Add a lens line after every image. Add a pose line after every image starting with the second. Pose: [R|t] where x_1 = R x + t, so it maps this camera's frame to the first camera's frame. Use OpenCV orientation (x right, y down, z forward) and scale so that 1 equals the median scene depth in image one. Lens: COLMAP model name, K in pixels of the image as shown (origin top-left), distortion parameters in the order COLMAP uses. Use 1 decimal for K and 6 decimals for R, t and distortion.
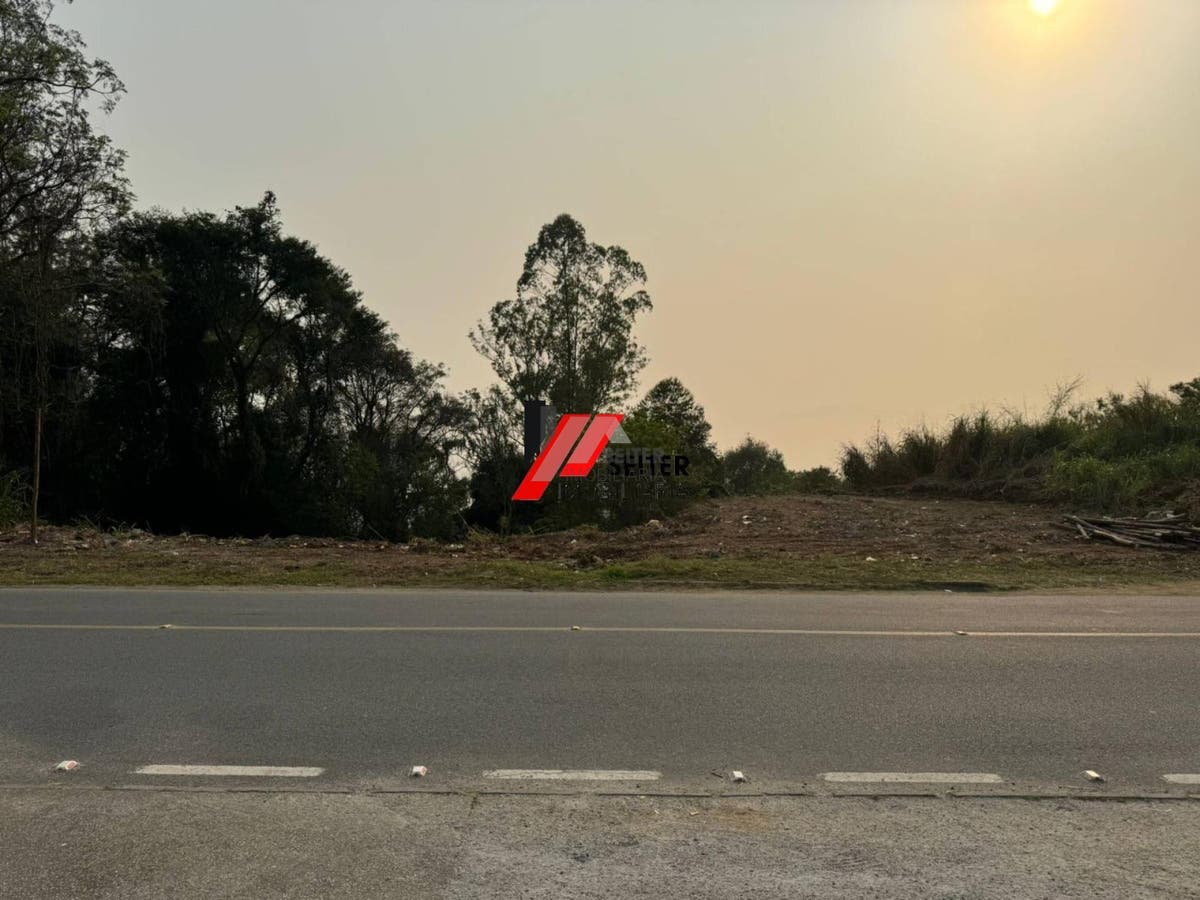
lens RADIAL K [[830.7, 0, 597.1], [0, 830.7, 451.7], [0, 0, 1]] dist [0.108974, -0.133392]
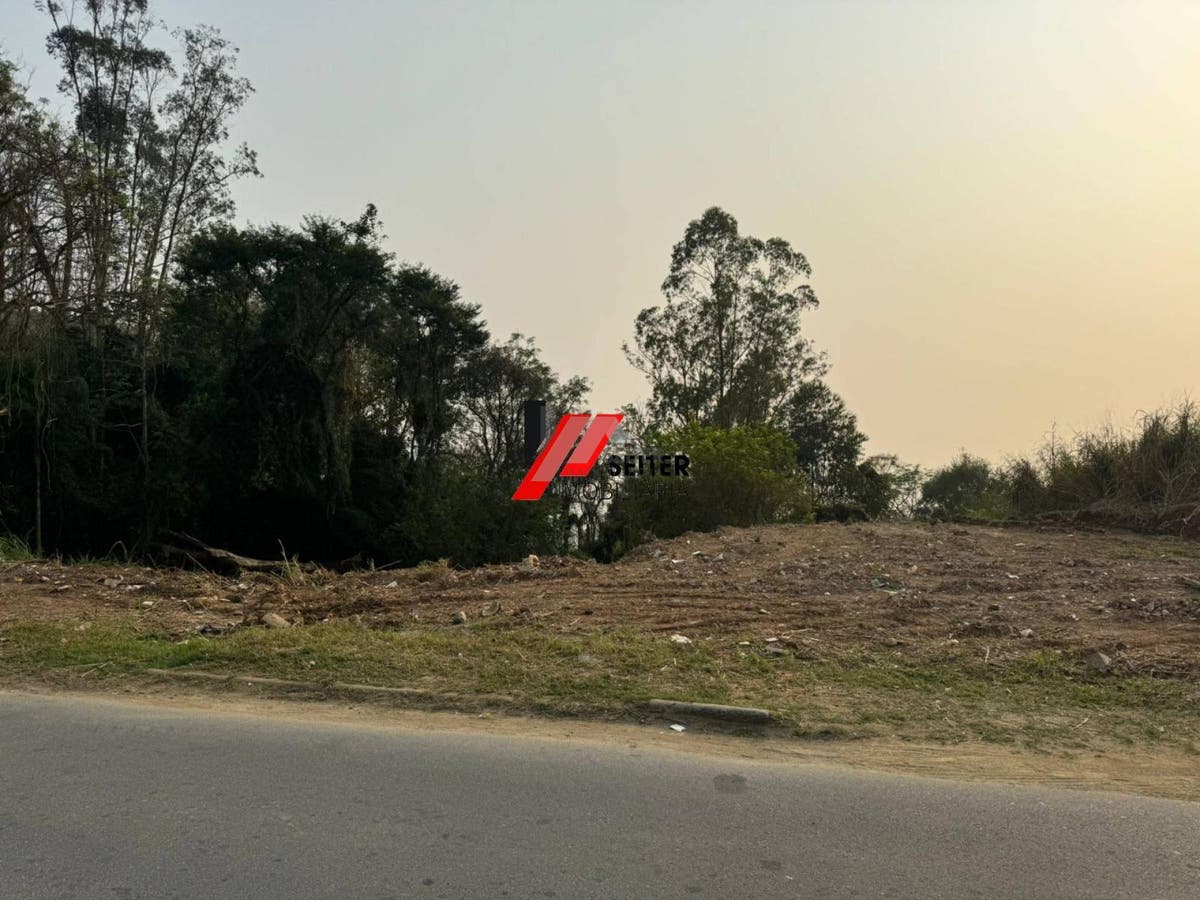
lens RADIAL K [[830.7, 0, 597.1], [0, 830.7, 451.7], [0, 0, 1]] dist [0.108974, -0.133392]
pose [[0.956750, -0.010086, -0.290738, 0.099576], [0.002139, 0.999616, -0.027639, 0.004389], [0.290905, 0.025821, 0.956403, 0.104087]]
